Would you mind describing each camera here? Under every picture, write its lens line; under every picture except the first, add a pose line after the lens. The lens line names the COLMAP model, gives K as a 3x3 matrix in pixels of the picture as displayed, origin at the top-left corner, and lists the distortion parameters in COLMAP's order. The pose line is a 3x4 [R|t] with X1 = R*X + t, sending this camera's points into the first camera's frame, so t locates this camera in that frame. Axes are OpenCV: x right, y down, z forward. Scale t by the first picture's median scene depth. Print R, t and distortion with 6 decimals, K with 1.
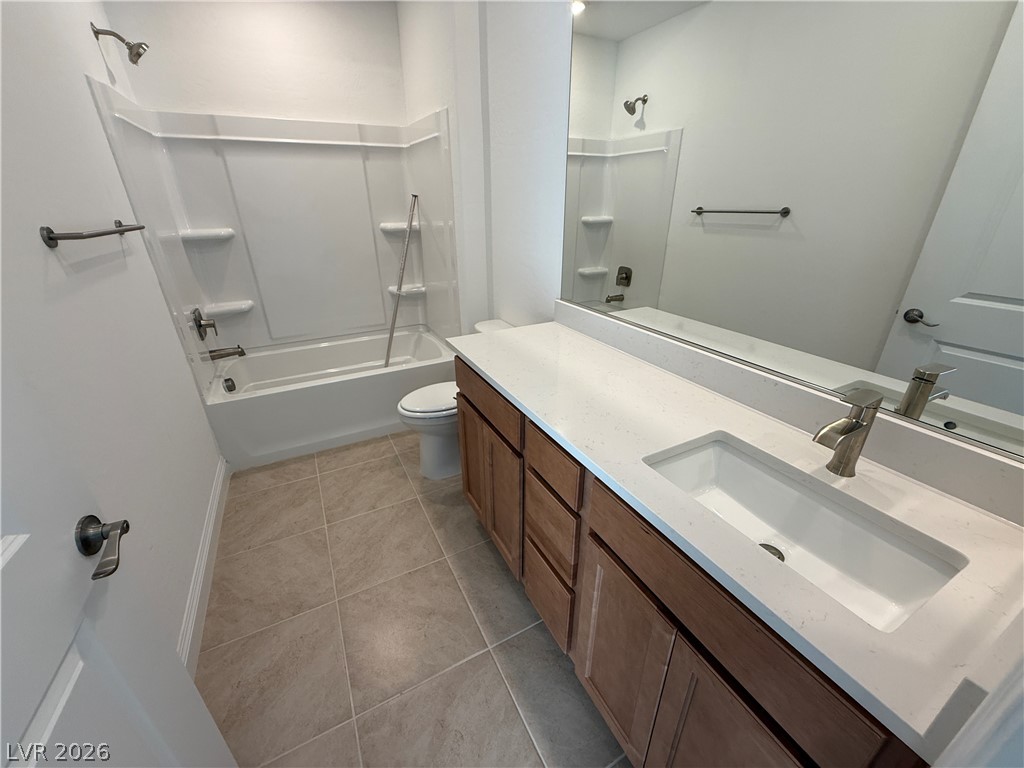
lens RADIAL K [[408.1, 0, 511.3], [0, 408.1, 383.4], [0, 0, 1]] dist [0.002672, -0.000103]
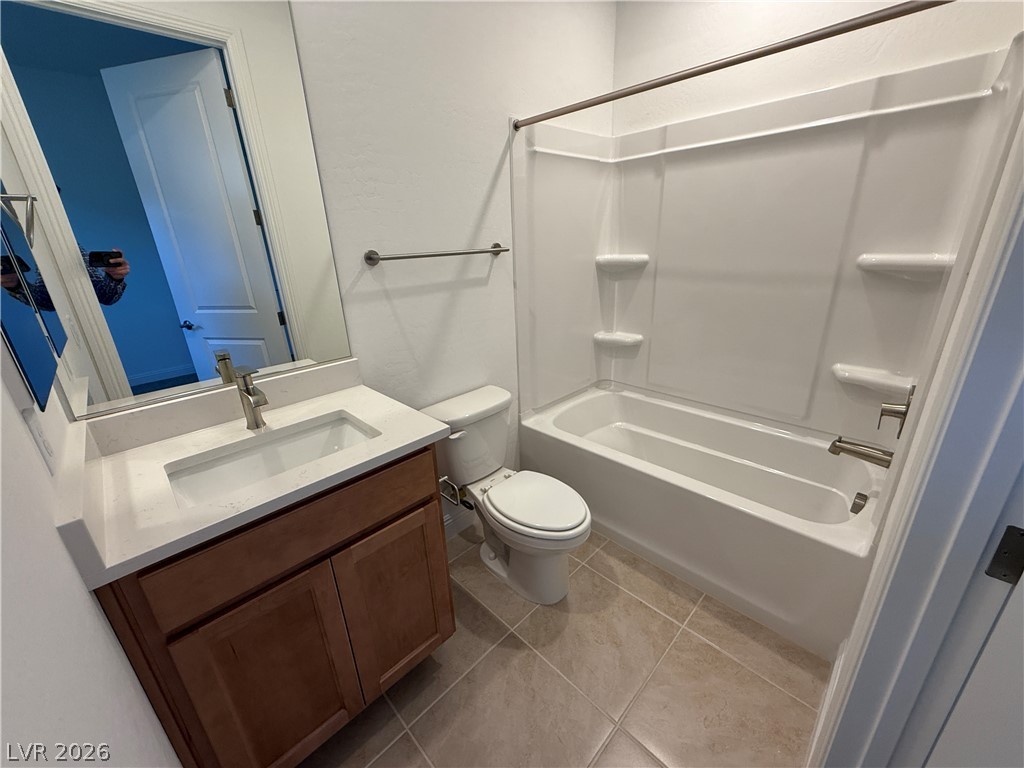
lens RADIAL K [[408.1, 0, 511.2], [0, 408.1, 383.3], [0, 0, 1]] dist [0.002672, -0.000103]
pose [[0.284106, 0.320834, -0.903521, 0.123339], [-0.366726, 0.907059, 0.206775, -0.216174], [0.885887, 0.272599, 0.375359, 0.518464]]
